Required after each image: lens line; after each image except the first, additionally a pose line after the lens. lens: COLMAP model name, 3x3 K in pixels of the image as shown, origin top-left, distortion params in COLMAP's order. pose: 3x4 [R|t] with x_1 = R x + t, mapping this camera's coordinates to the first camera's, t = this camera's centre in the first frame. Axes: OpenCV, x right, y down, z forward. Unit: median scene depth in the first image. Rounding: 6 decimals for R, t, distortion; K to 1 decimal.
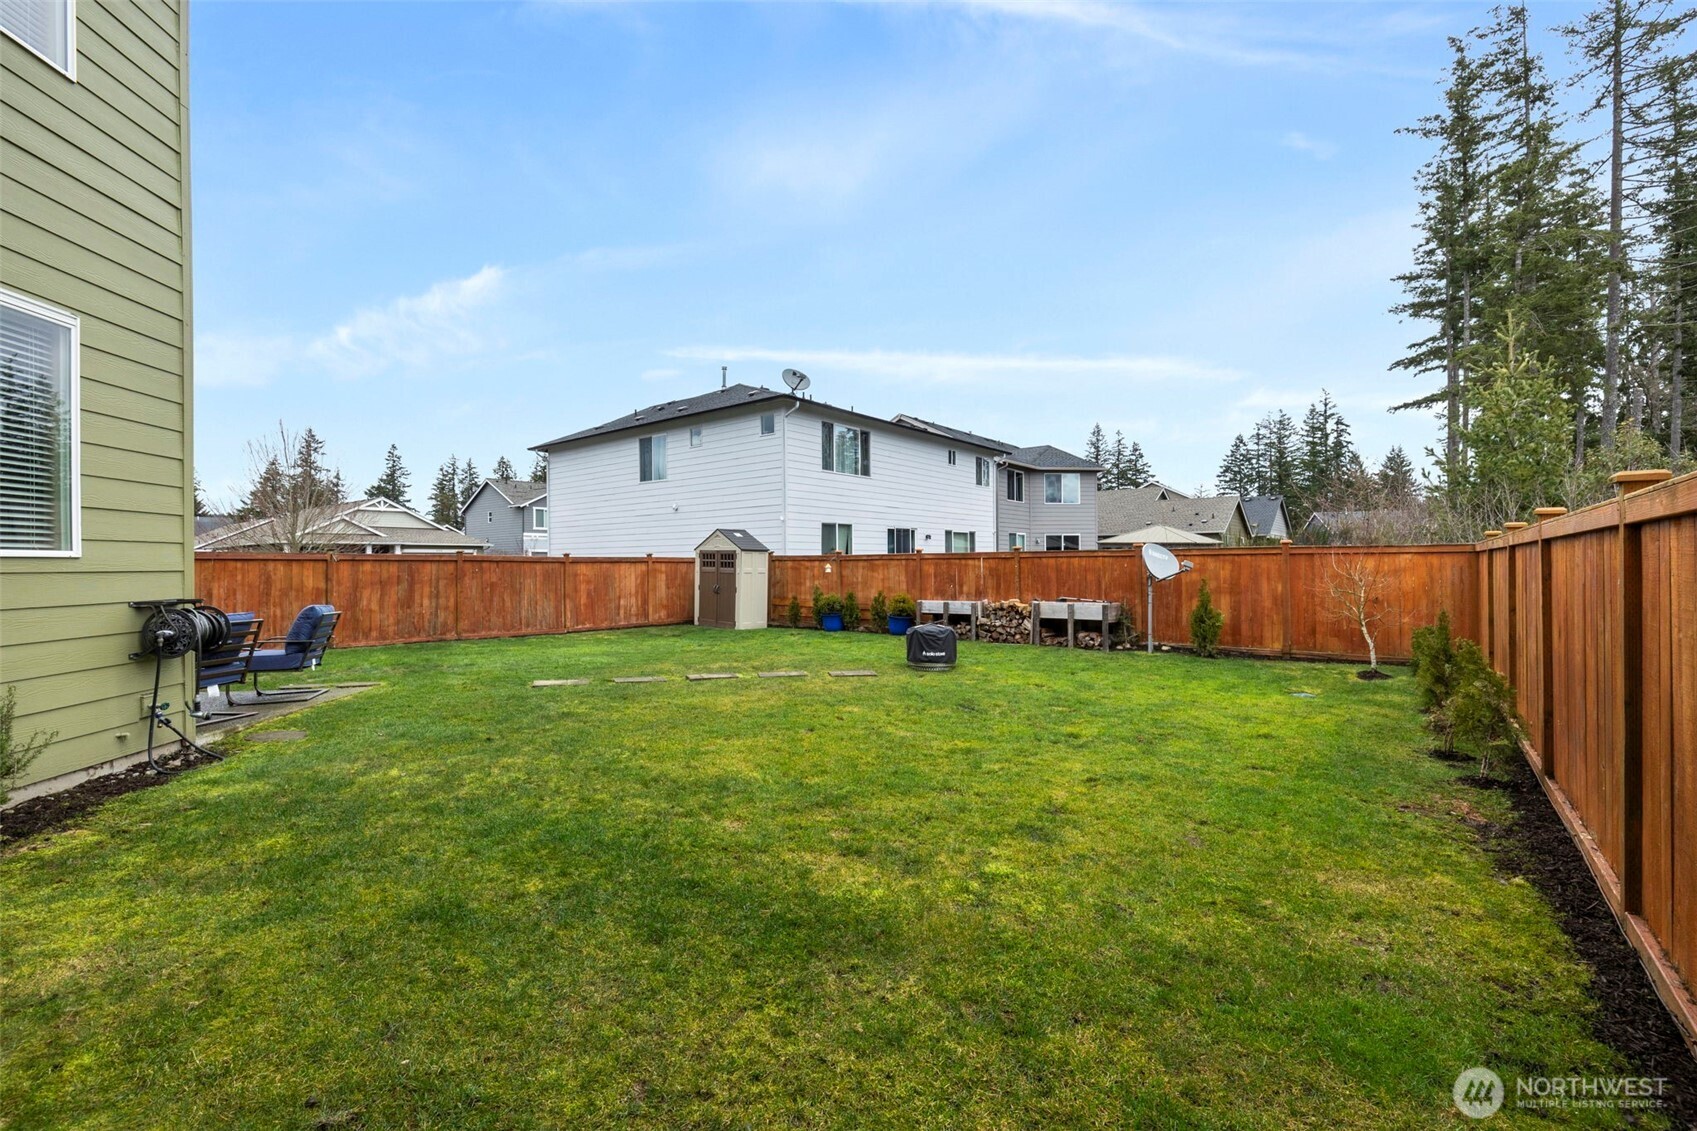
lens RADIAL K [[723.1, 0, 845.2], [0, 723.1, 559.0], [0, 0, 1]] dist [0.001067, -0.000120]
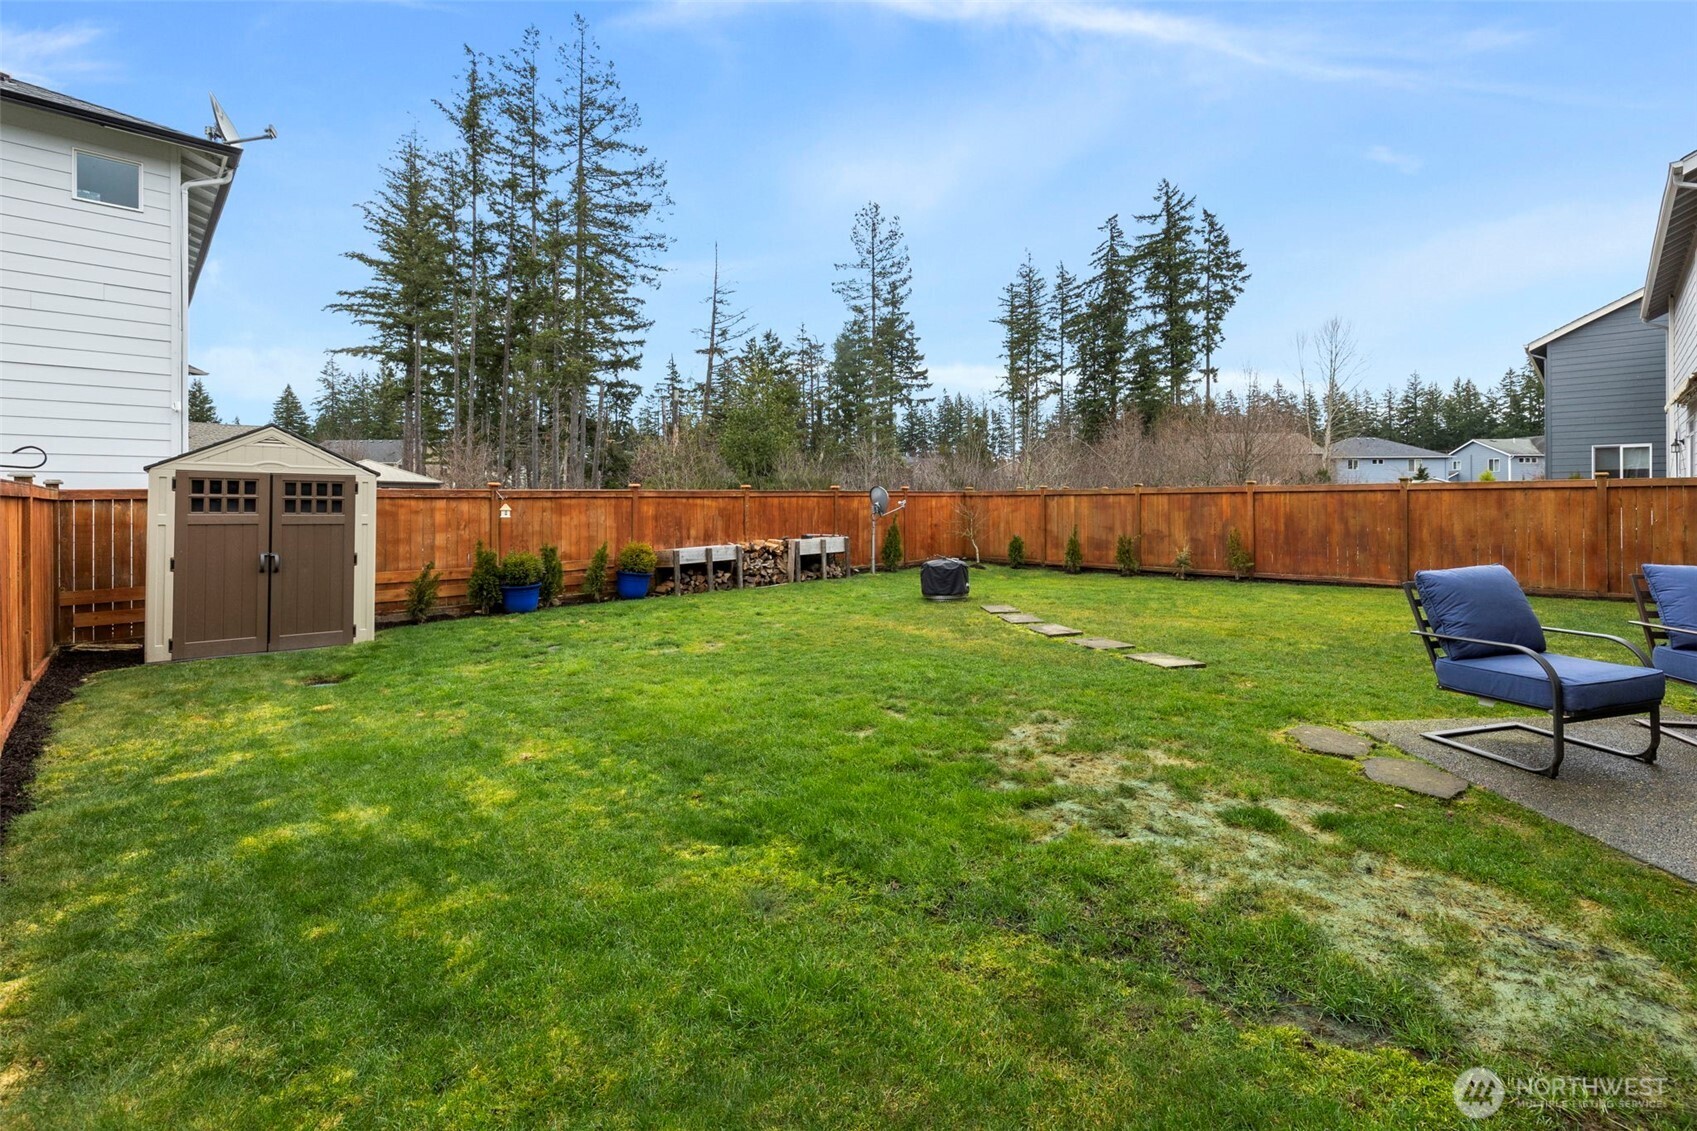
lens RADIAL K [[736.0, 0, 845.2], [0, 736.0, 498.6], [0, 0, 1]] dist [0.000646, -0.000003]
pose [[0.144543, 0.005830, 0.989481, -0.657379], [-0.000402, 0.999983, -0.005833, 0.006627], [-0.989498, 0.000445, 0.144543, 0.691899]]
